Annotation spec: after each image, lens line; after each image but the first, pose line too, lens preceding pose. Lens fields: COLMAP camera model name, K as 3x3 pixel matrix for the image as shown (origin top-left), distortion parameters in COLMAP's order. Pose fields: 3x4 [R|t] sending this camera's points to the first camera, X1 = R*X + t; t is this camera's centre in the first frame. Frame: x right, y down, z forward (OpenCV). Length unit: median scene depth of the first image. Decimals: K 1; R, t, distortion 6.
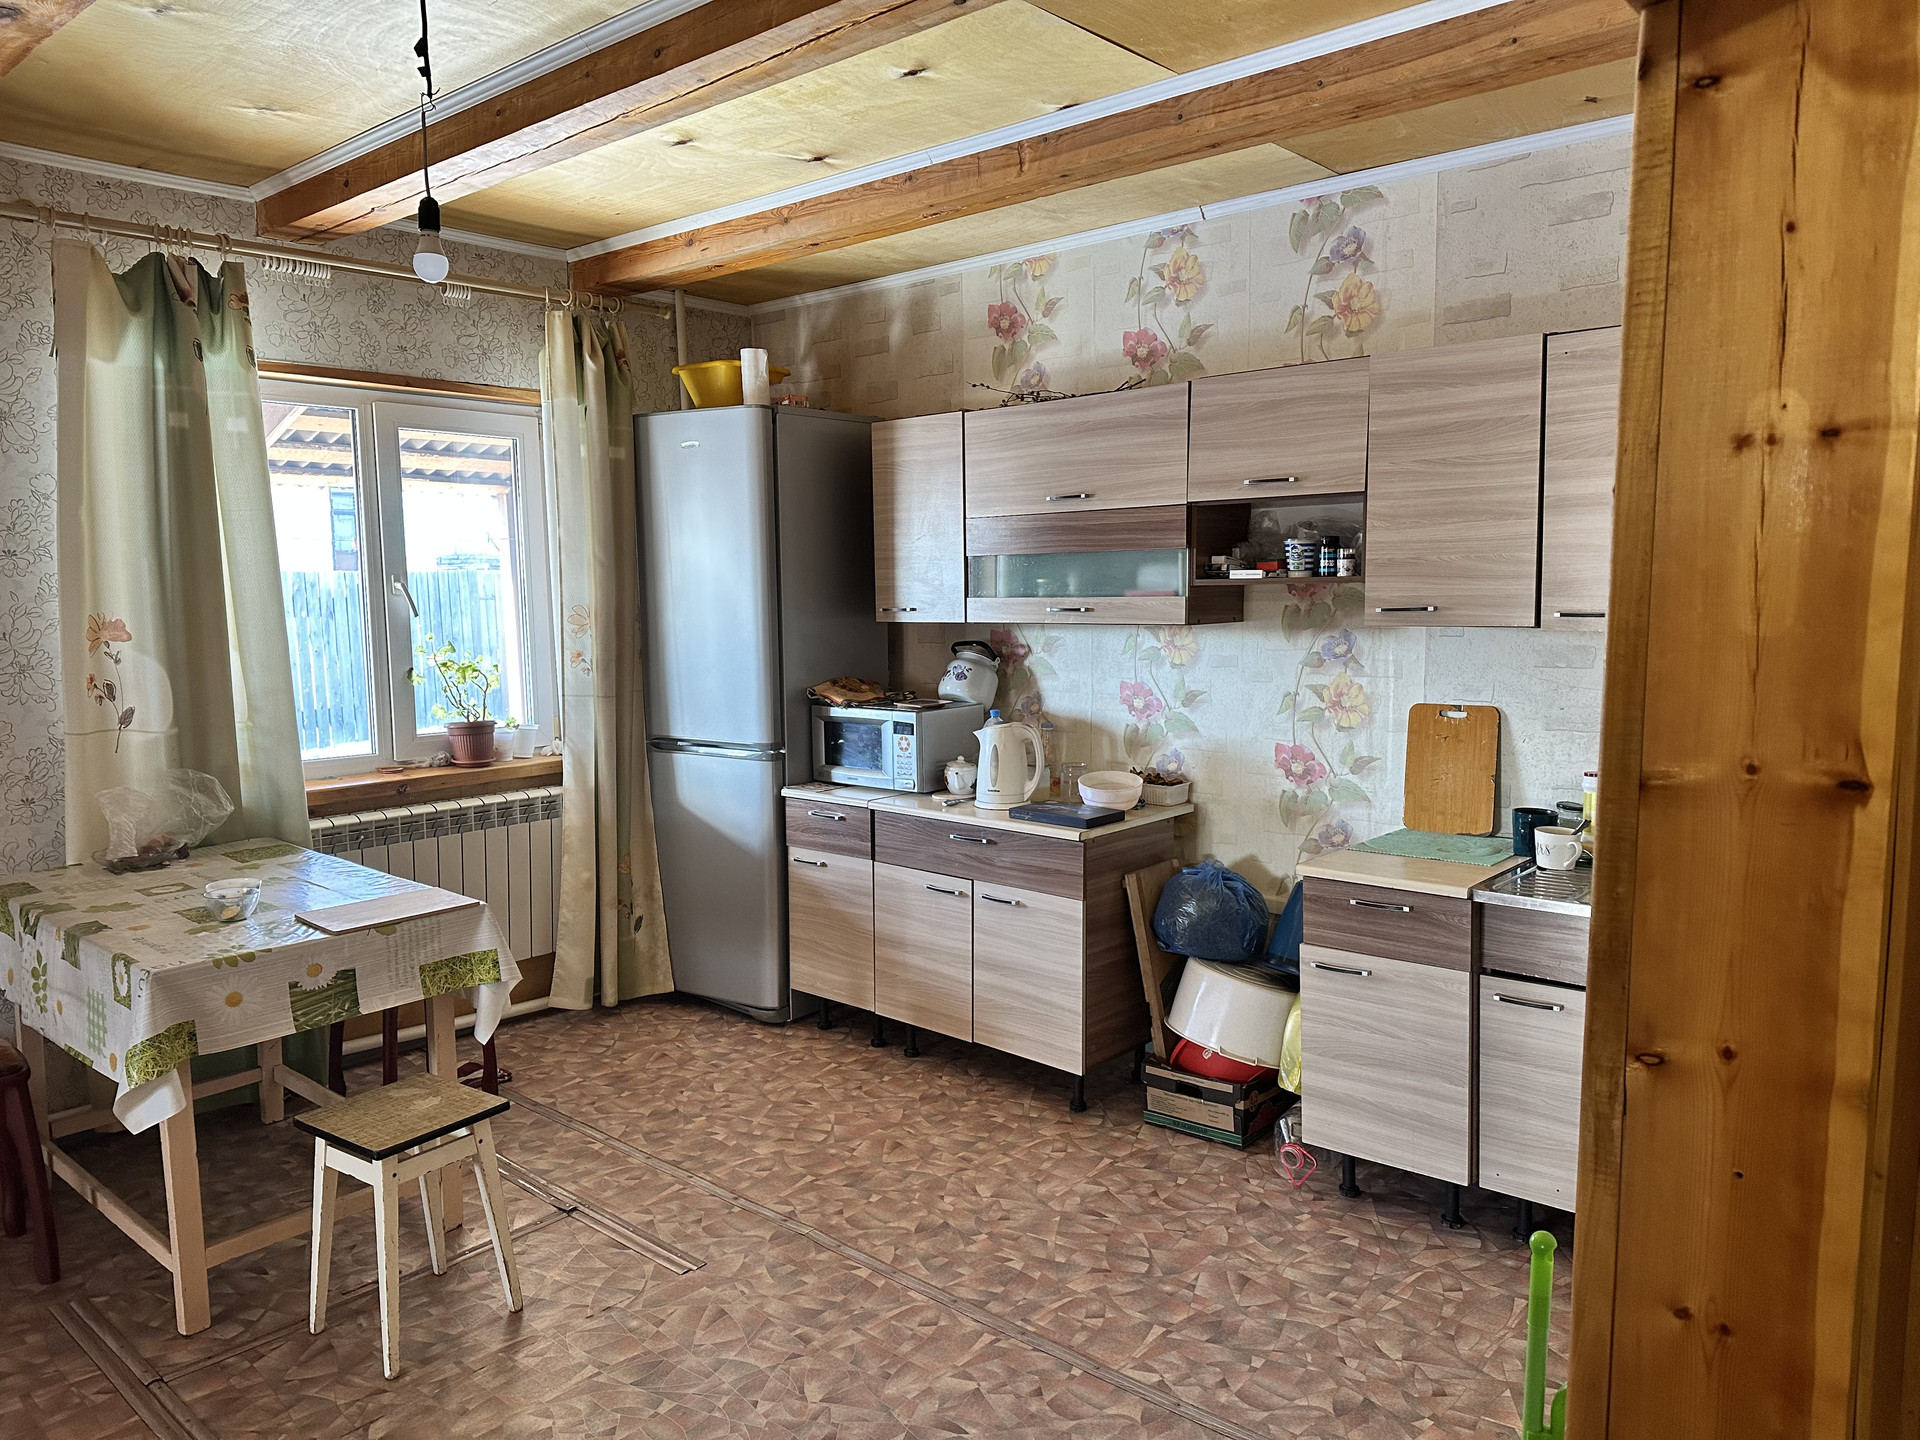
lens RADIAL K [[1323.3, 0, 960.0], [0, 1323.3, 720.0], [0, 0, 1]] dist [0.135687, -0.262184]
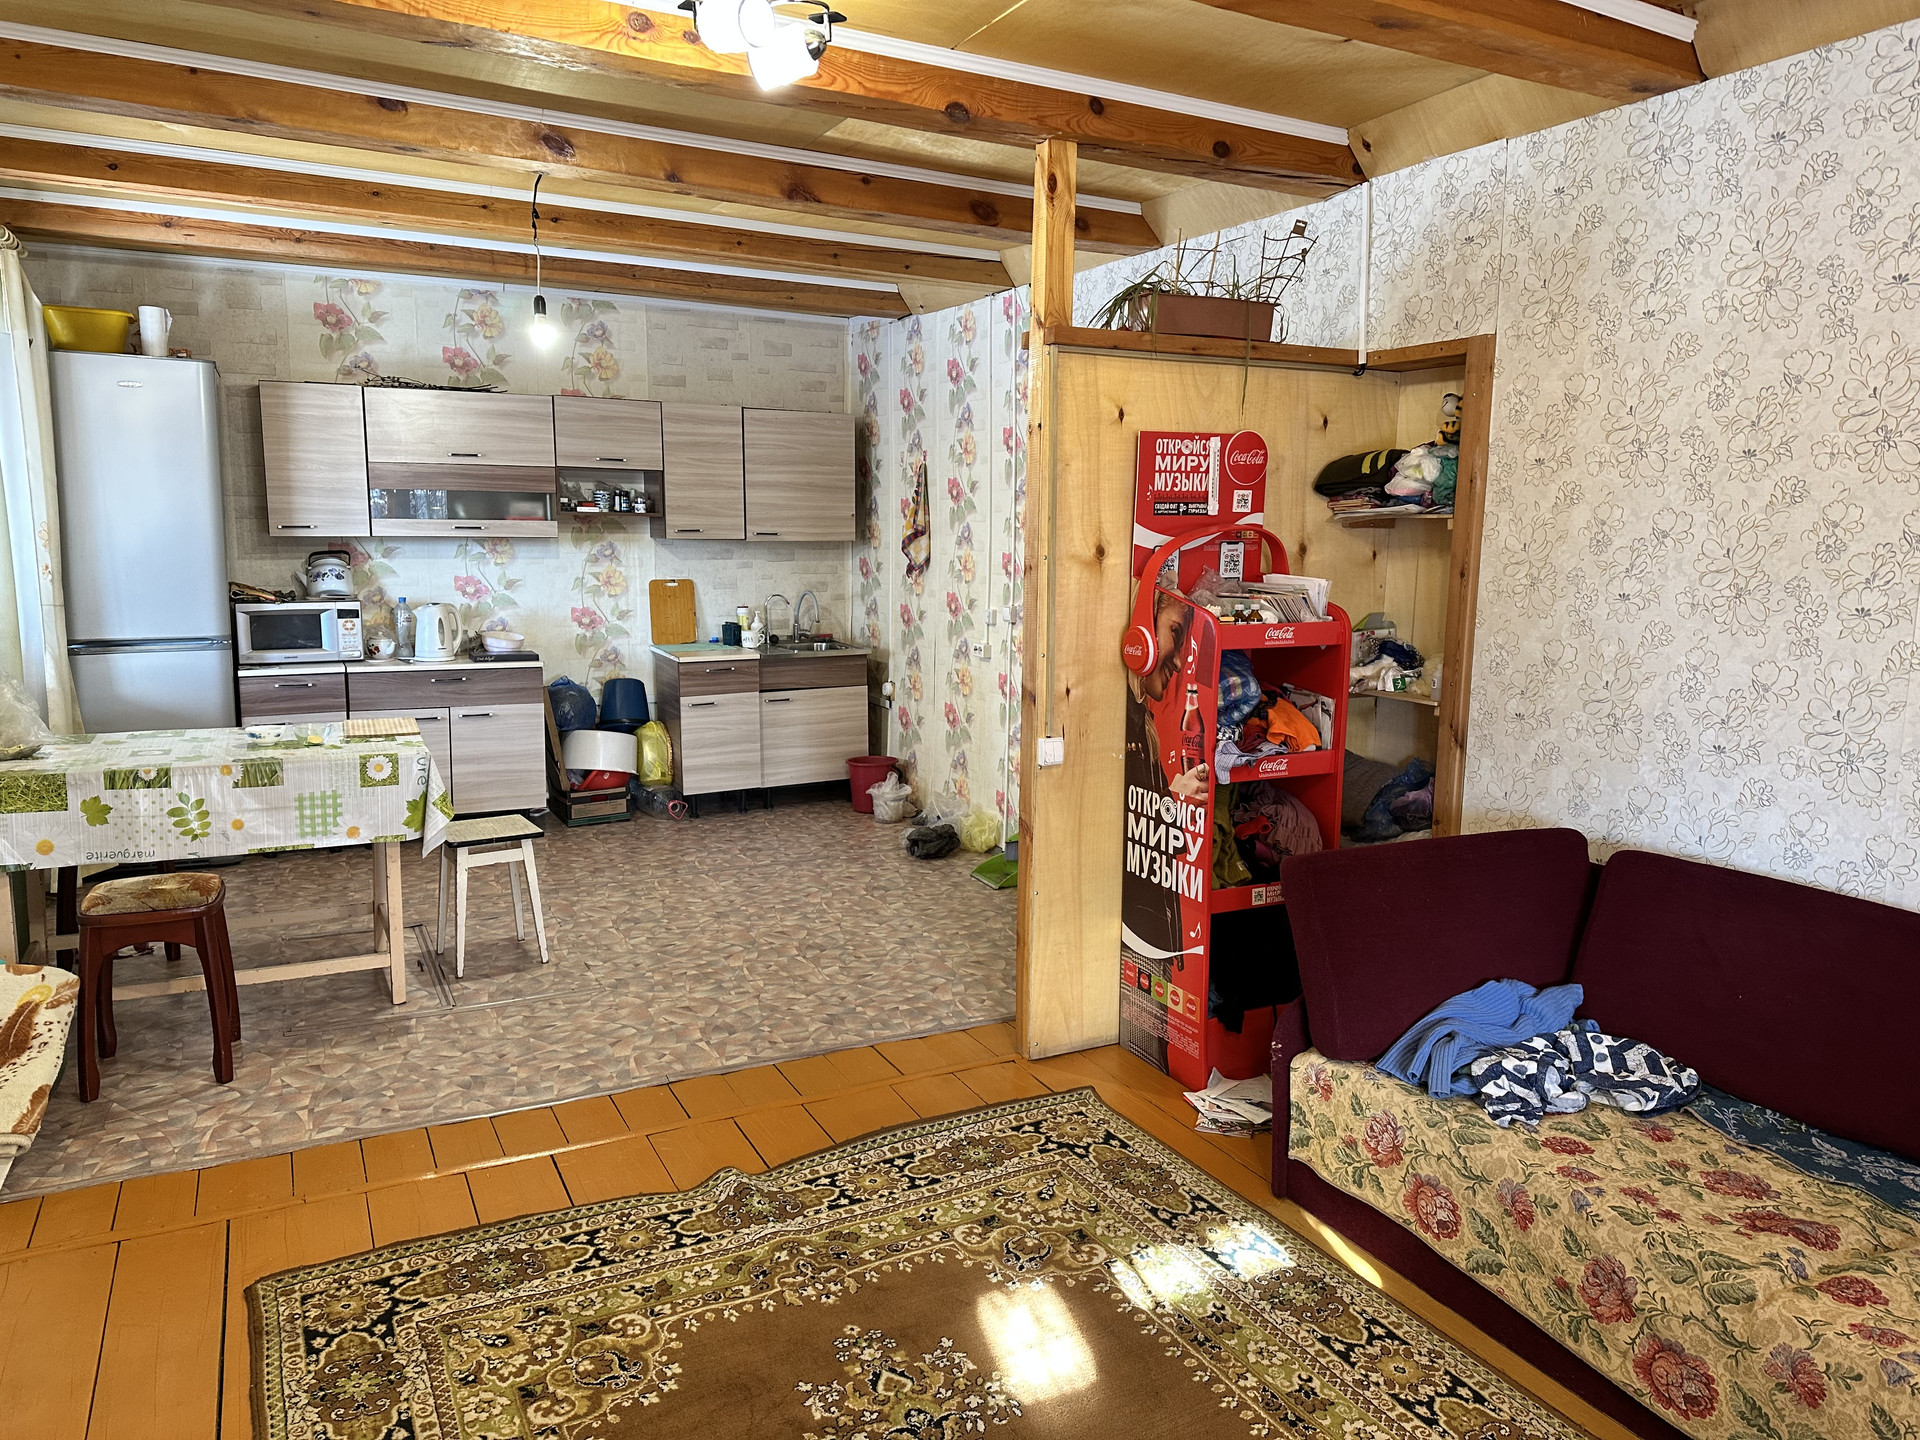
lens RADIAL K [[1323.3, 0, 960.0], [0, 1323.3, 720.0], [0, 0, 1]] dist [0.135687, -0.262184]
pose [[0.365304, -0.124779, 0.922487, -1.221610], [0.077009, 0.991630, 0.103636, 0.021660], [-0.927697, 0.033181, 0.371856, -0.115993]]
